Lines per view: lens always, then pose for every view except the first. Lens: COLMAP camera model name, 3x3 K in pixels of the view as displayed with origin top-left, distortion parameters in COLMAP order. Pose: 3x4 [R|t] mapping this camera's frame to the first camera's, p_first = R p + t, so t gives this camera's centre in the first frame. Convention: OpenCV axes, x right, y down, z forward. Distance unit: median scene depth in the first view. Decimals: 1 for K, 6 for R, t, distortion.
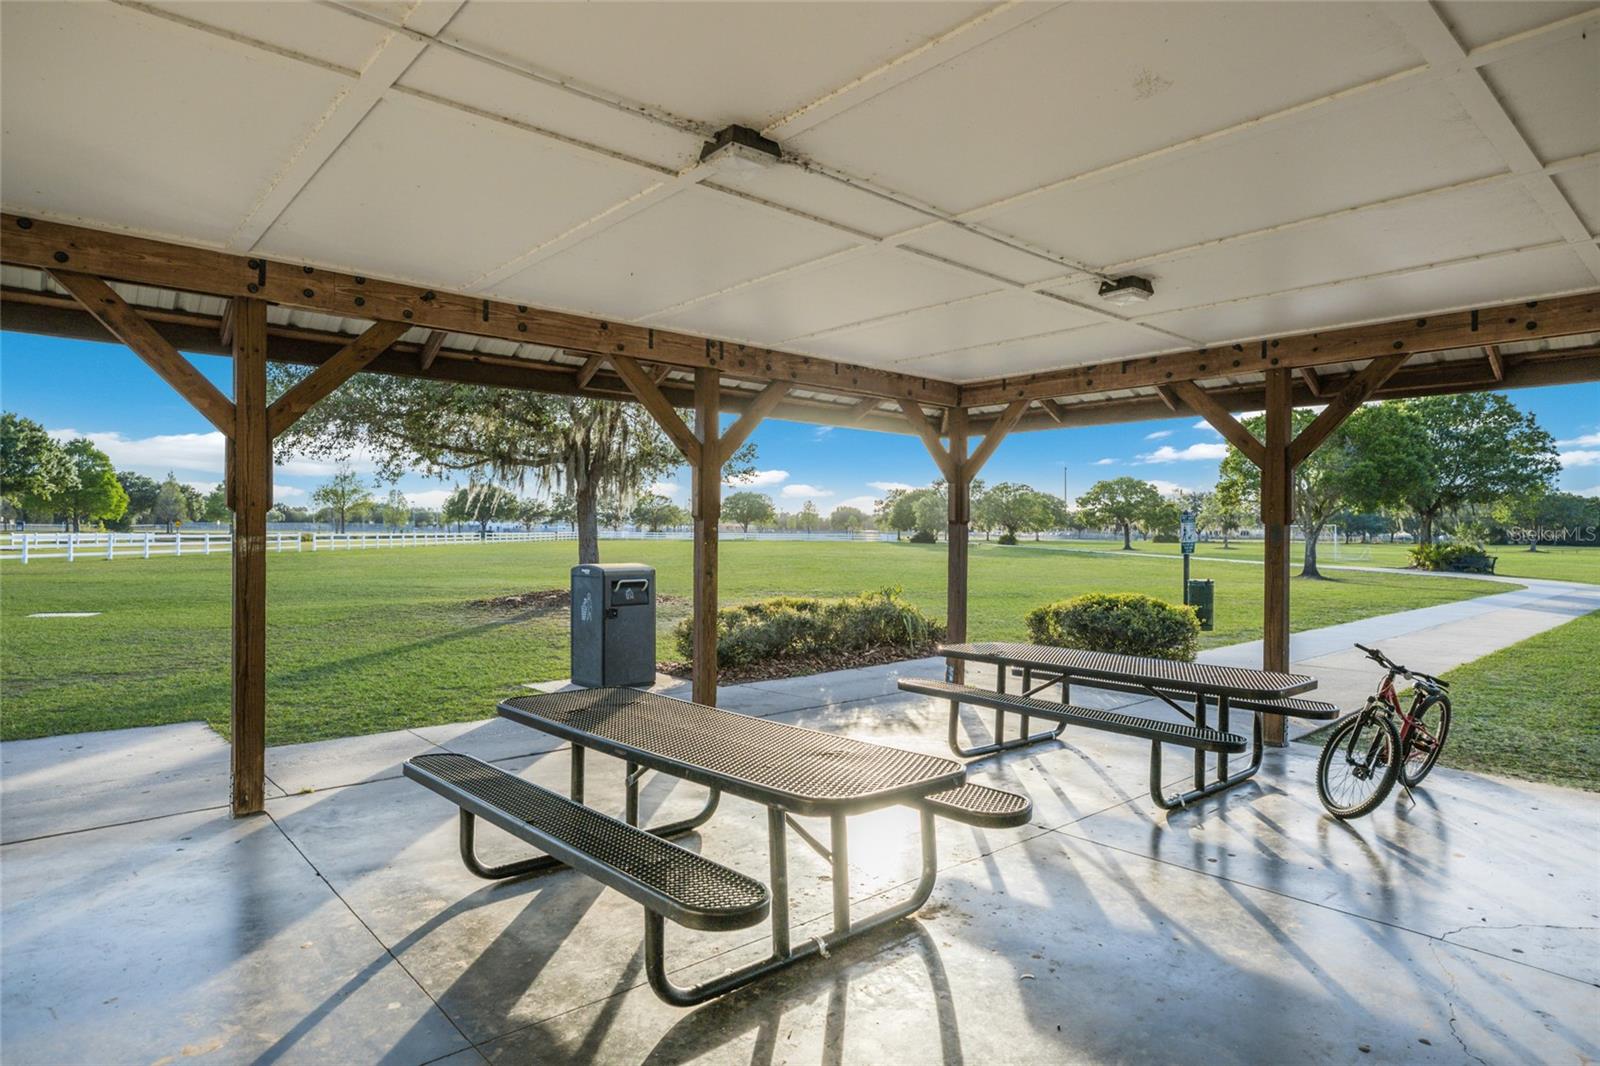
lens RADIAL K [[900.0, 0, 800.0], [0, 900.0, 533.0], [0, 0, 1]] dist [0.000856, 0.000266]
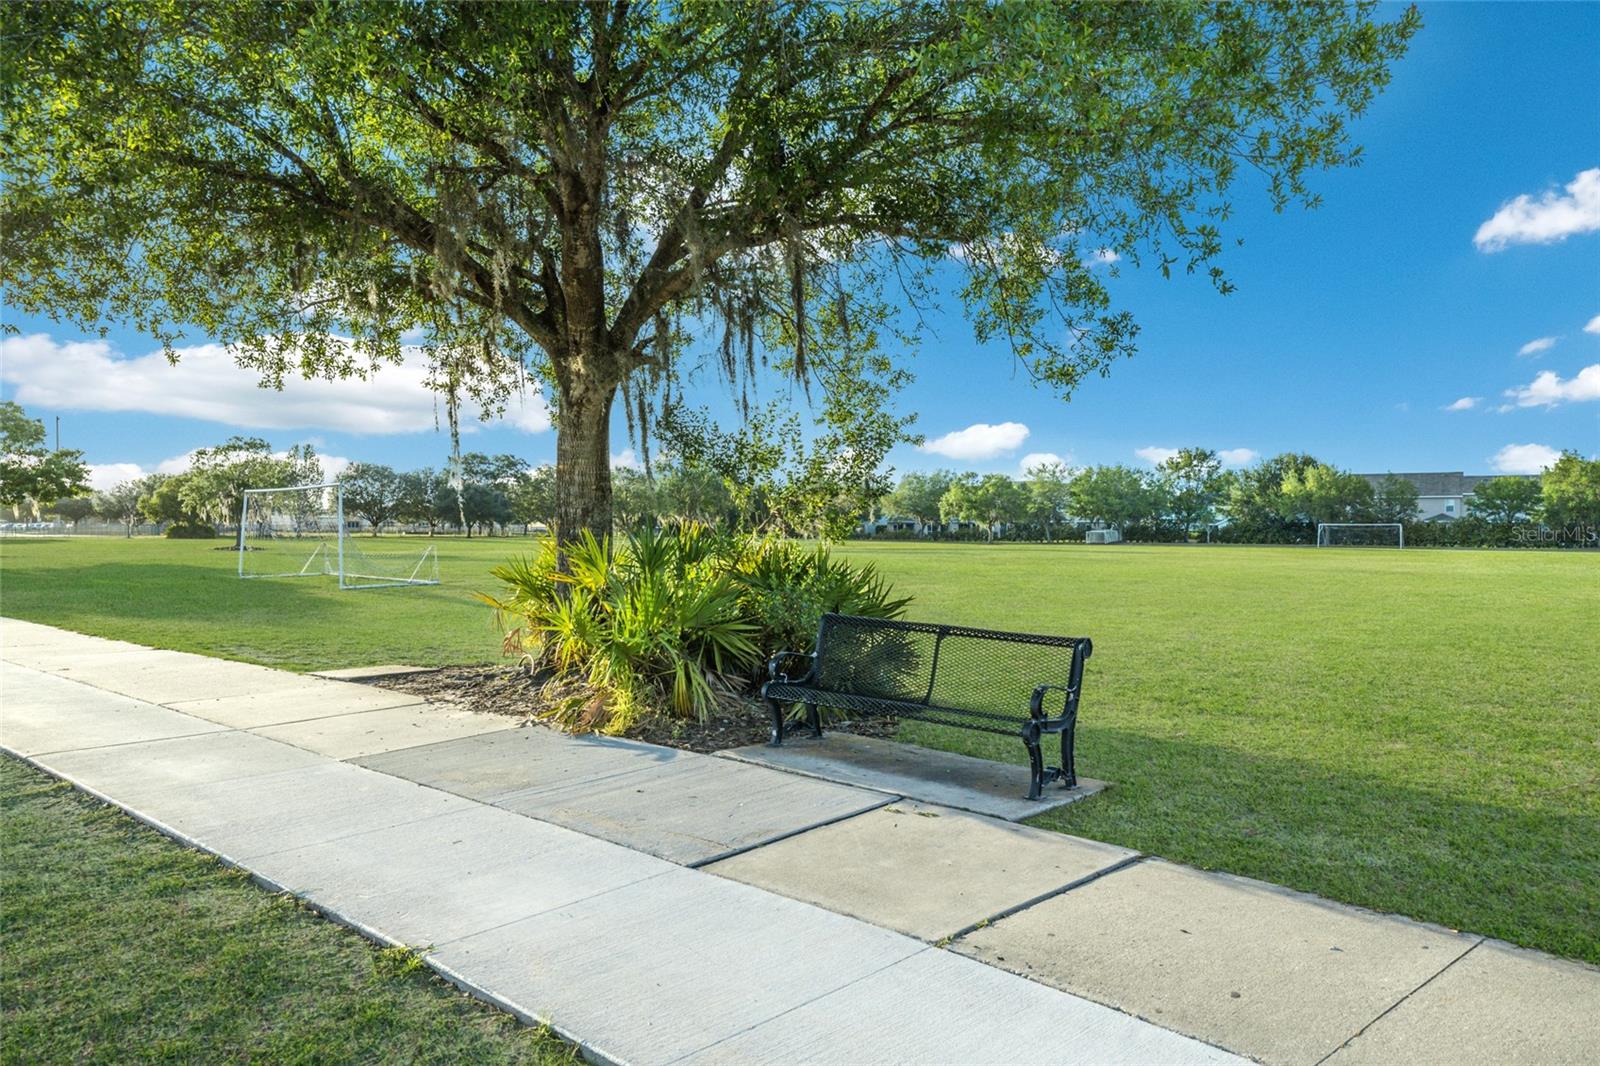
lens RADIAL K [[1078.5, 0, 800.0], [0, 1078.5, 533.0], [0, 0, 1]] dist [0.005773, 0.000329]
pose [[0.678247, -0.008013, 0.734790, 0.239039], [0.004168, 0.999966, 0.007057, 0.004229], [-0.734822, -0.001723, 0.678258, 0.346950]]
